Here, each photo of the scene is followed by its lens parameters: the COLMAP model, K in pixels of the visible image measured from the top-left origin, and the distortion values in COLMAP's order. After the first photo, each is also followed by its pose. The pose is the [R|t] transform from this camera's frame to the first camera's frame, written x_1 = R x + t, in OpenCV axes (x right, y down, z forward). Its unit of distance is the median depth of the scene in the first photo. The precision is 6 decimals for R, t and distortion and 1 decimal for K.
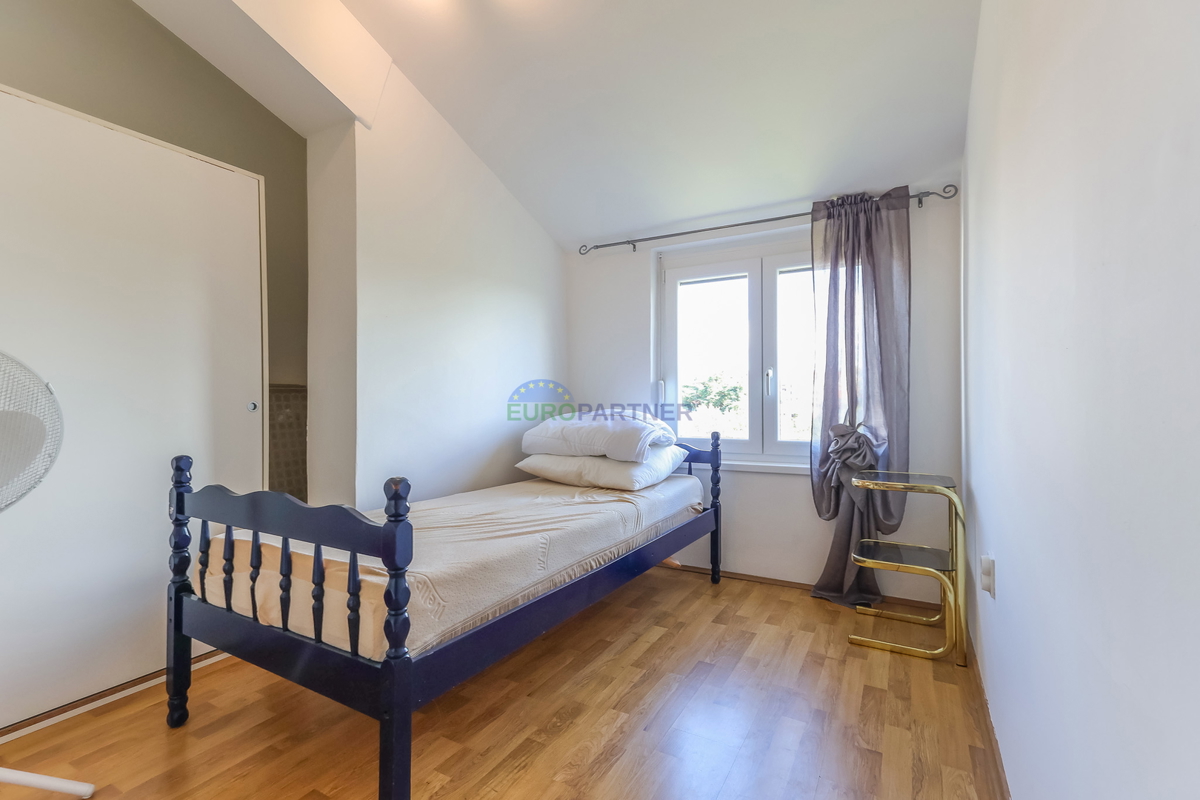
lens RADIAL K [[548.9, 0, 600.8], [0, 548.9, 378.6], [0, 0, 1]] dist [0.034407, 0.005076]
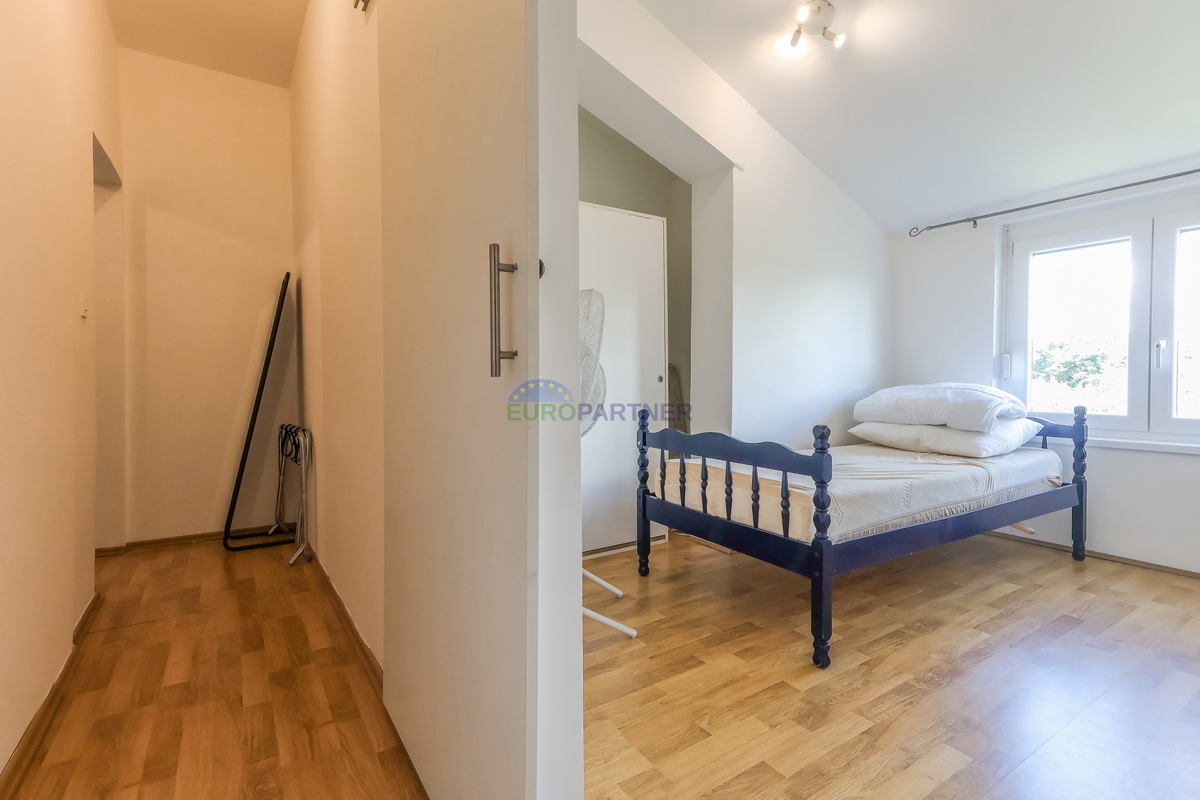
lens RADIAL K [[548.9, 0, 600.8], [0, 548.9, 378.6], [0, 0, 1]] dist [0.034407, 0.005076]
pose [[0.888092, 0.001081, -0.459664, -0.103738], [0.020941, 0.998864, 0.042807, -0.015011], [0.459188, -0.047642, 0.887060, -0.328789]]
